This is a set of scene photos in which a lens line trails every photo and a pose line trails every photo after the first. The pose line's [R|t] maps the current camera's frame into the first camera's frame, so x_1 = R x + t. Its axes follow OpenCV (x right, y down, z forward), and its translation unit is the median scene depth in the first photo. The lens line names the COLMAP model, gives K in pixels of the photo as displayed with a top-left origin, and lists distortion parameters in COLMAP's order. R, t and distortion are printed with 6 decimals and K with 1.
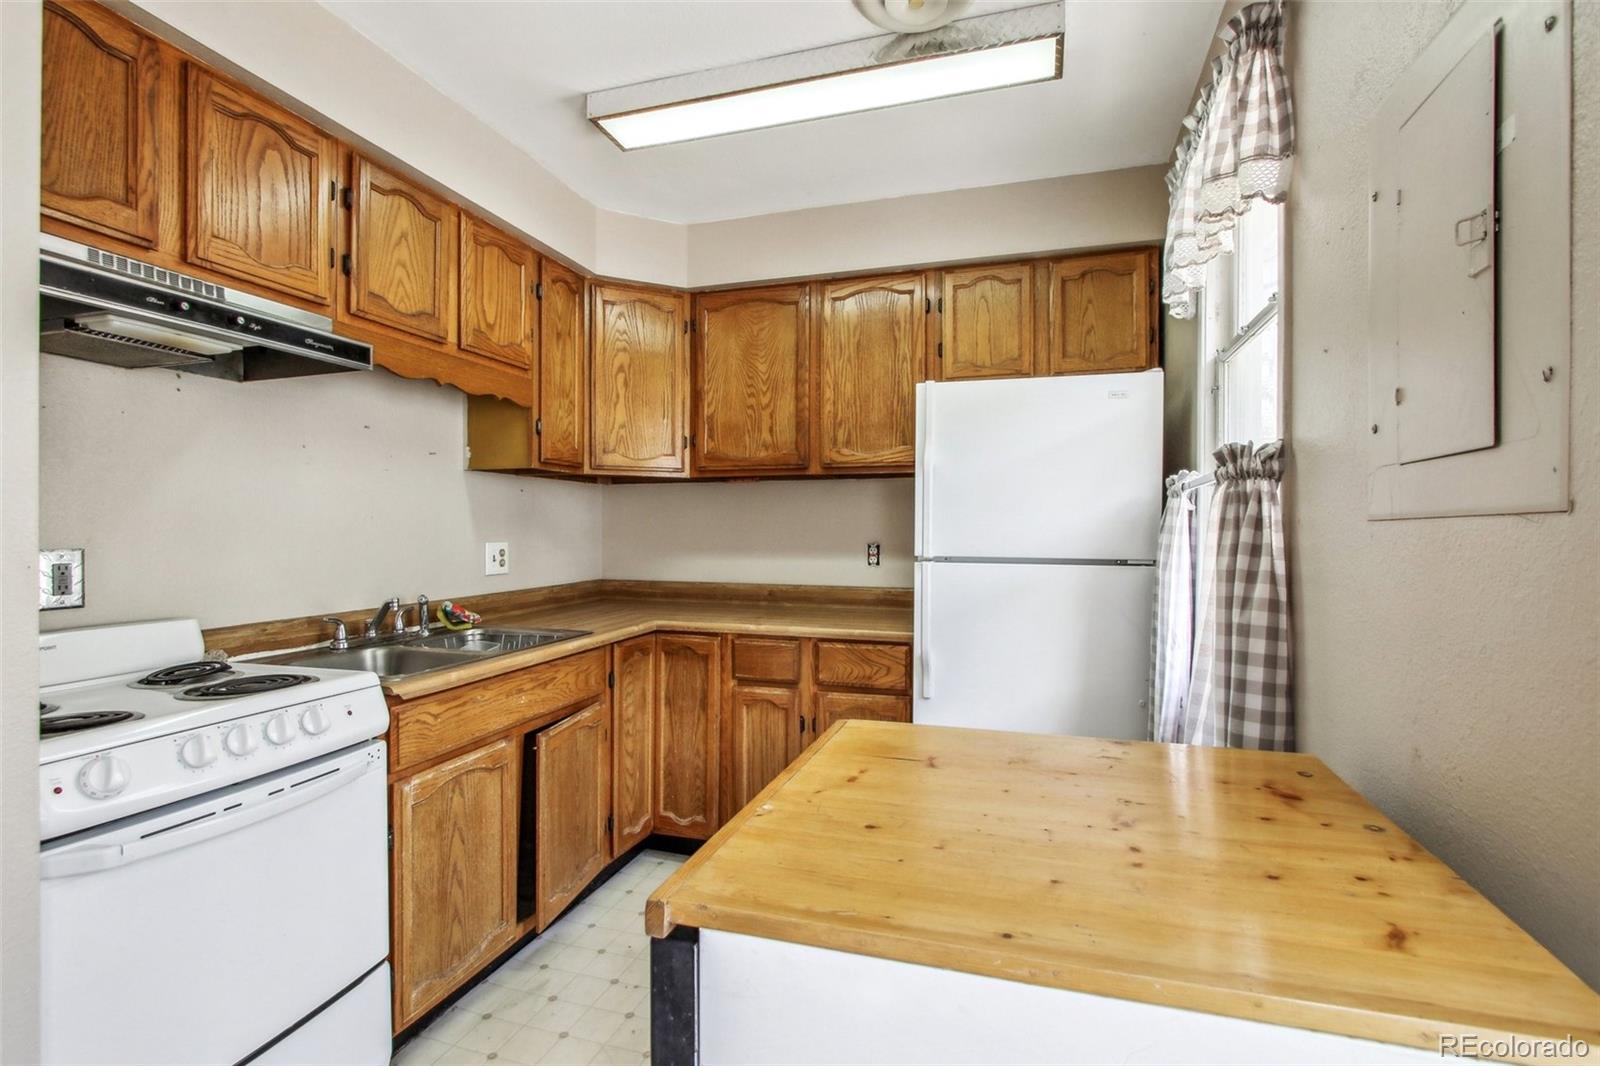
lens RADIAL K [[783.7, 0, 789.0], [0, 783.7, 531.5], [0, 0, 1]] dist [-0.001212, -0.000648]
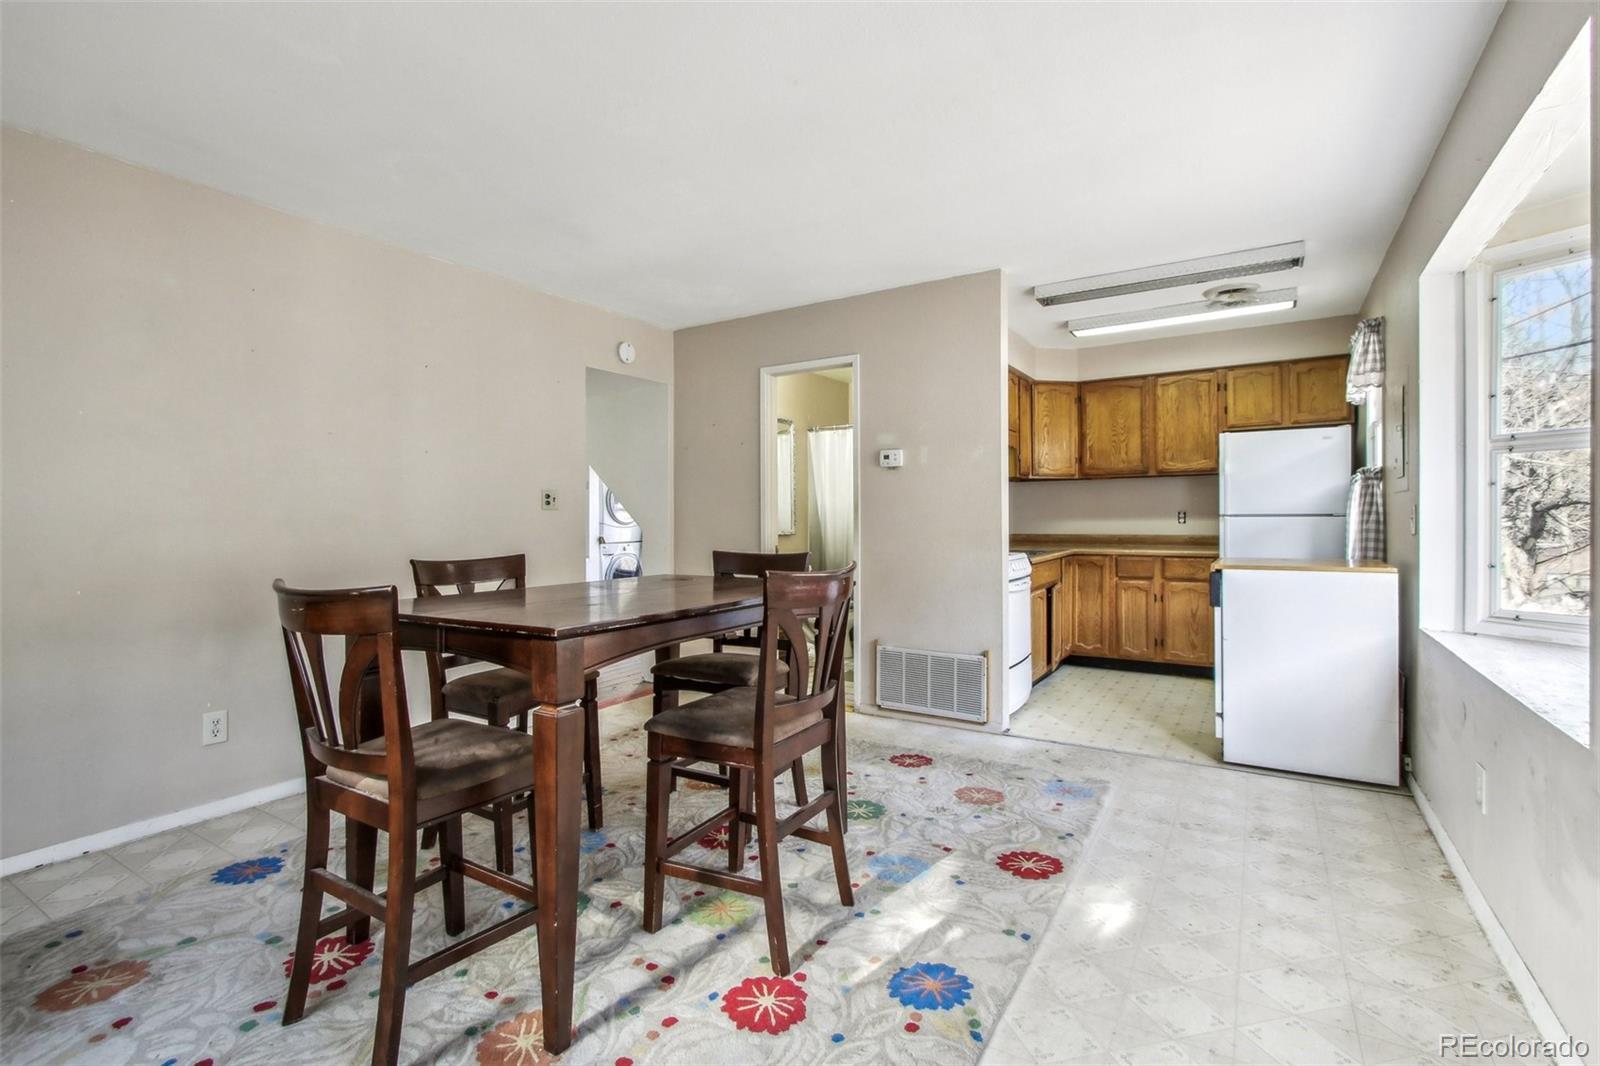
lens RADIAL K [[749.3, 0, 797.6], [0, 749.3, 523.0], [0, 0, 1]] dist [0.010851, 0.000098]
pose [[0.966817, -0.013905, -0.255091, -0.386648], [0.015954, 0.999855, 0.005967, 0.021802], [0.254971, -0.009838, 0.966899, -1.148812]]
